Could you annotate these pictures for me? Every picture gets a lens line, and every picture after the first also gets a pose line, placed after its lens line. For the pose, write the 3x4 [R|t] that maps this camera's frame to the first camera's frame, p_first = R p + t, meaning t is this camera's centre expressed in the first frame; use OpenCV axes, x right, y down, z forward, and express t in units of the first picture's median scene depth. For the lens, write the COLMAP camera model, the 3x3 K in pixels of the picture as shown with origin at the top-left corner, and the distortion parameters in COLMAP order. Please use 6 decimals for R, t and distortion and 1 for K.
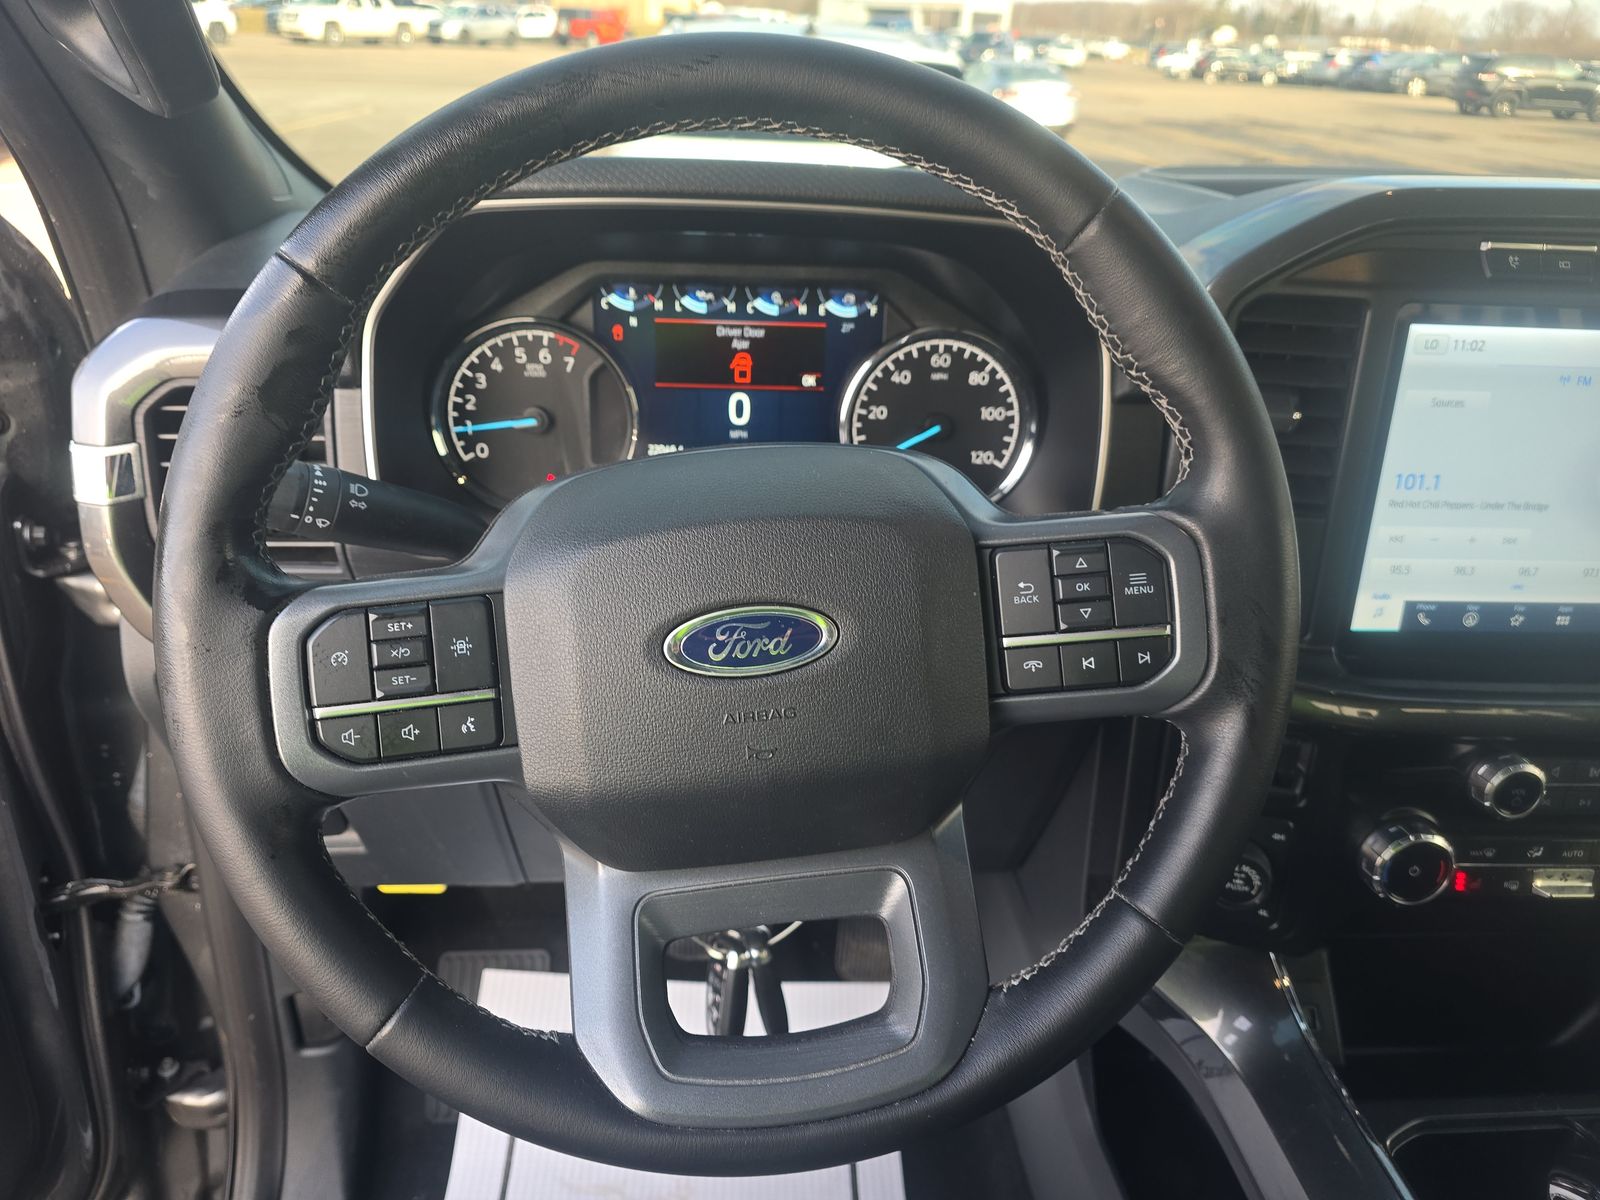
lens RADIAL K [[1111.5, 0, 800.0], [0, 1111.5, 600.0], [0, 0, 1]] dist [-0.027645, -0.003816]
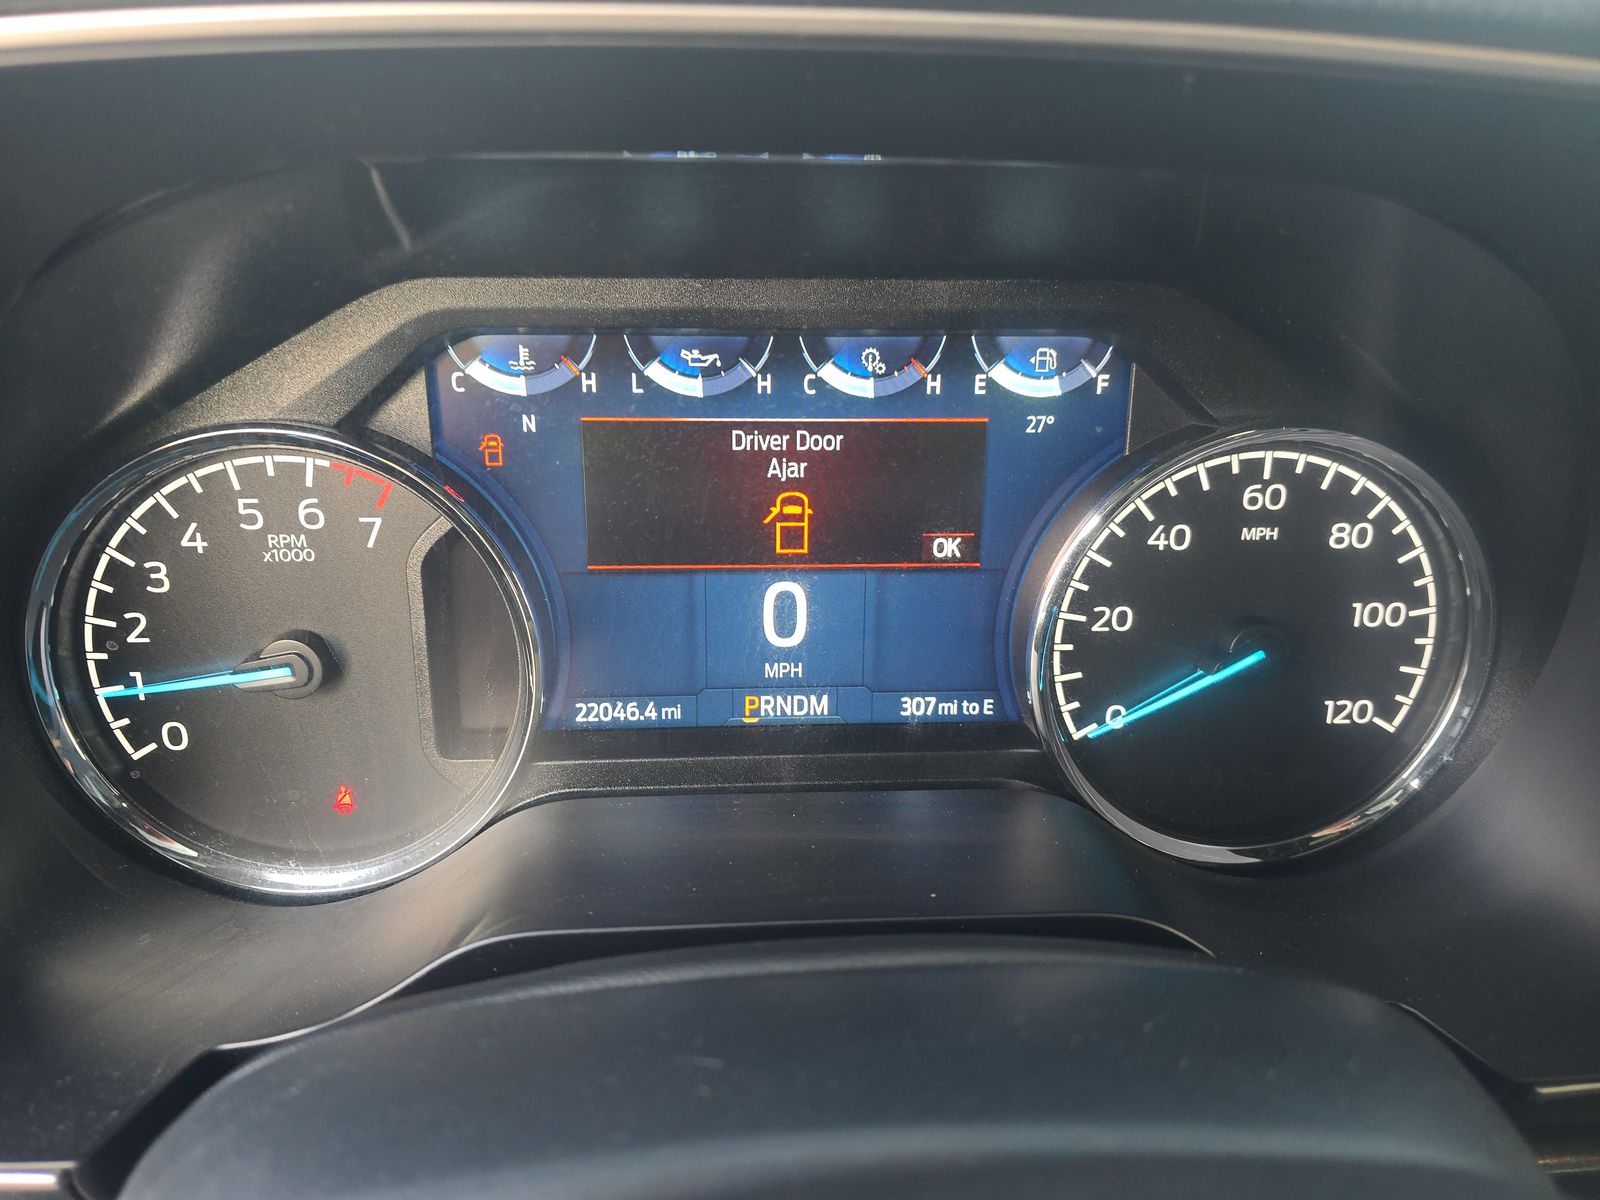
lens RADIAL K [[1111.5, 0, 800.0], [0, 1111.5, 600.0], [0, 0, 1]] dist [-0.027645, -0.003816]
pose [[0.998576, -0.032515, 0.042287, -0.068464], [0.035098, 0.997468, -0.061857, -0.155064], [-0.040168, 0.063253, 0.997189, 0.583062]]
